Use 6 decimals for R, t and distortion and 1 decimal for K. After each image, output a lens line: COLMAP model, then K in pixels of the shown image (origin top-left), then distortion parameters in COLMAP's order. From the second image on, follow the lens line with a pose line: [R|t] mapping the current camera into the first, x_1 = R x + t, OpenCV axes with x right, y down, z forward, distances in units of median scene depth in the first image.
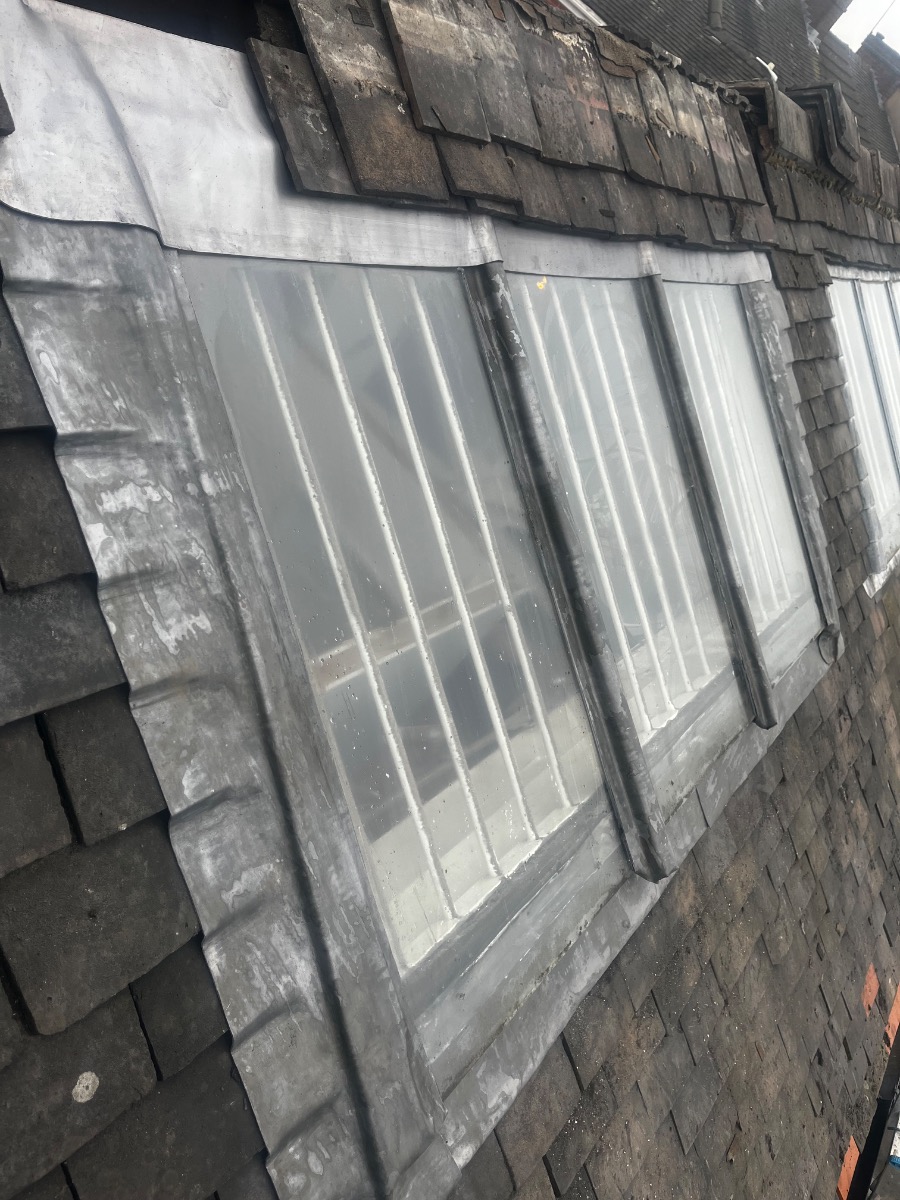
lens RADIAL K [[899.2, 0, 450.0], [0, 899.2, 600.0], [0, 0, 1]] dist [0.070261, -0.078949]
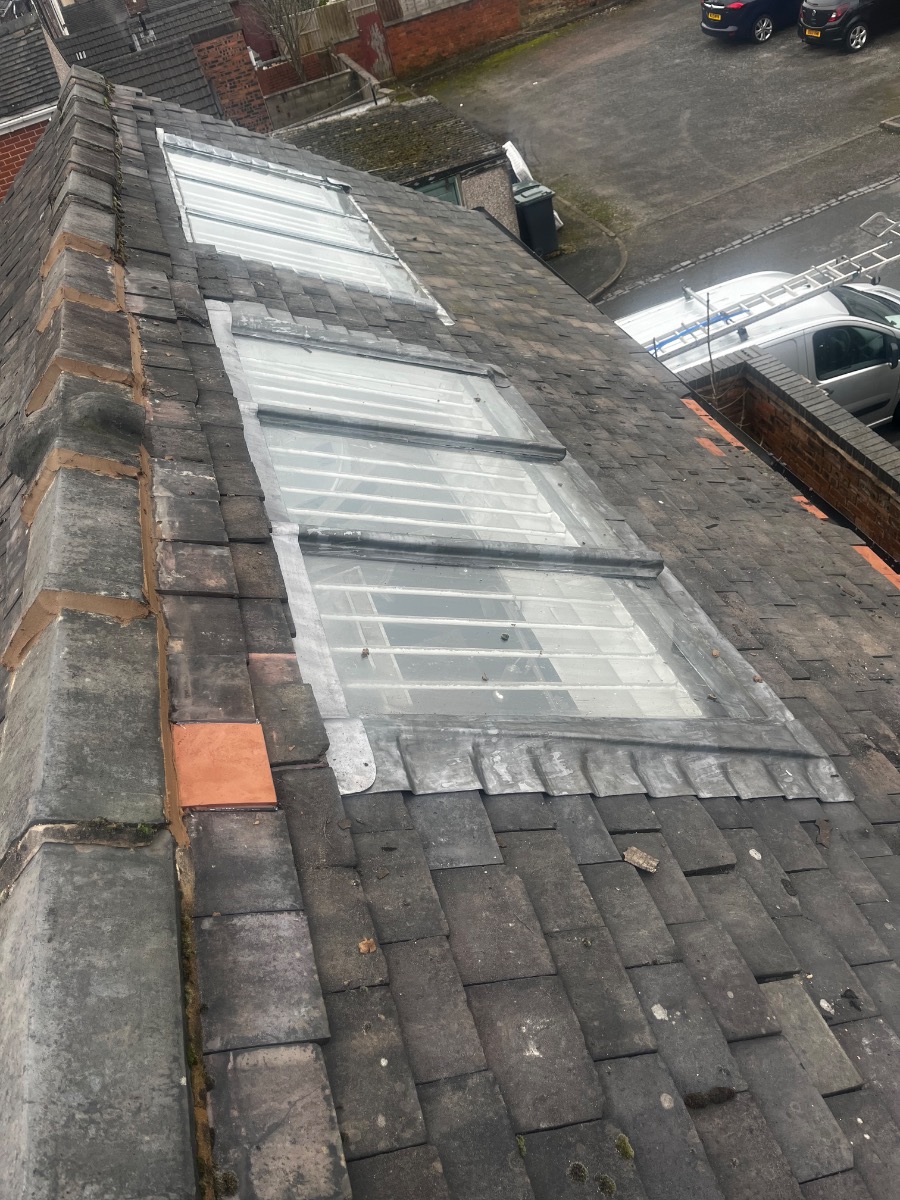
lens RADIAL K [[899.2, 0, 450.0], [0, 899.2, 600.0], [0, 0, 1]] dist [0.070261, -0.078949]
pose [[0.308771, -0.942581, 0.127288, -0.174034], [0.901140, 0.332727, 0.277920, -0.522142], [-0.304314, 0.028890, 0.952134, -0.493403]]
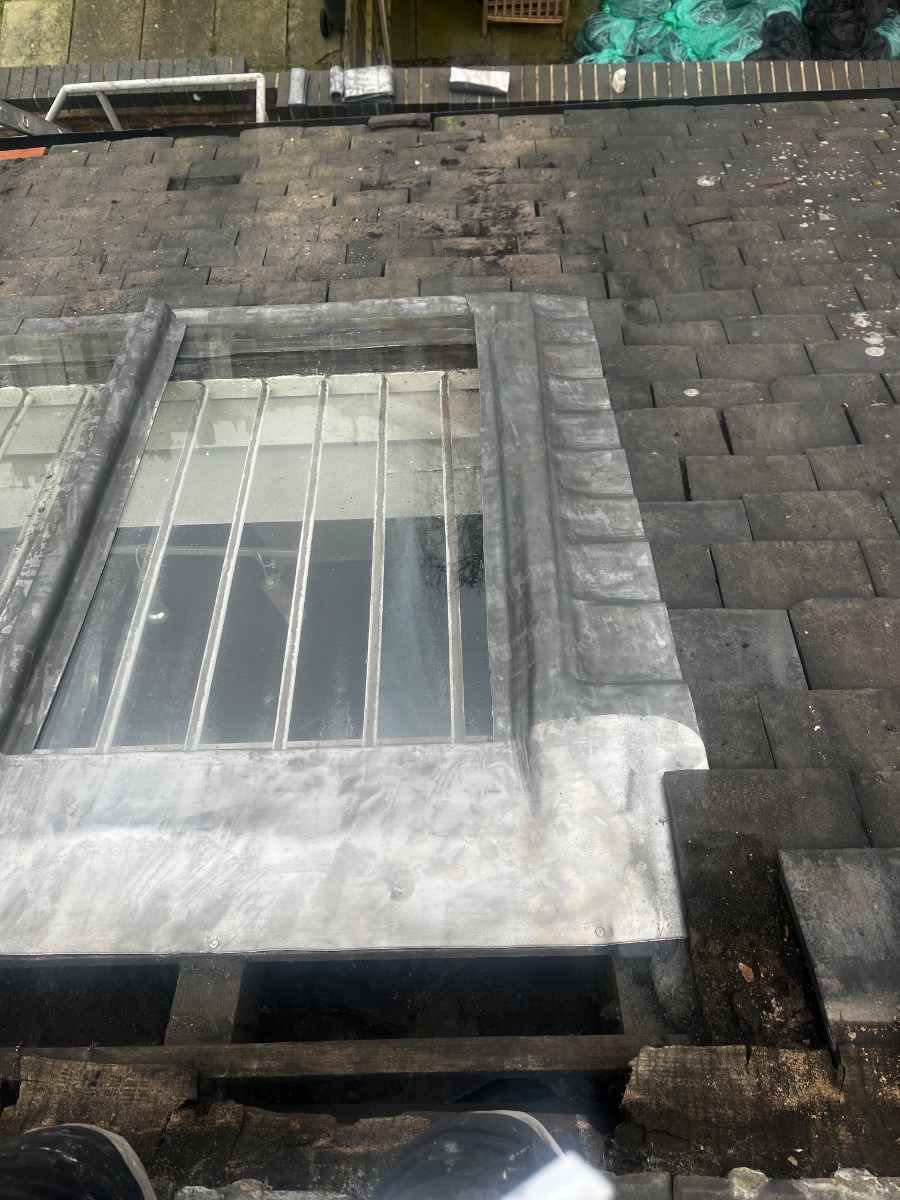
lens RADIAL K [[899.2, 0, 450.0], [0, 899.2, 600.0], [0, 0, 1]] dist [0.070261, -0.078949]
pose [[-0.598815, -0.721626, -0.347383, 0.159126], [0.255360, -0.583144, 0.771190, -0.774682], [-0.759086, 0.373093, 0.533470, 0.267249]]
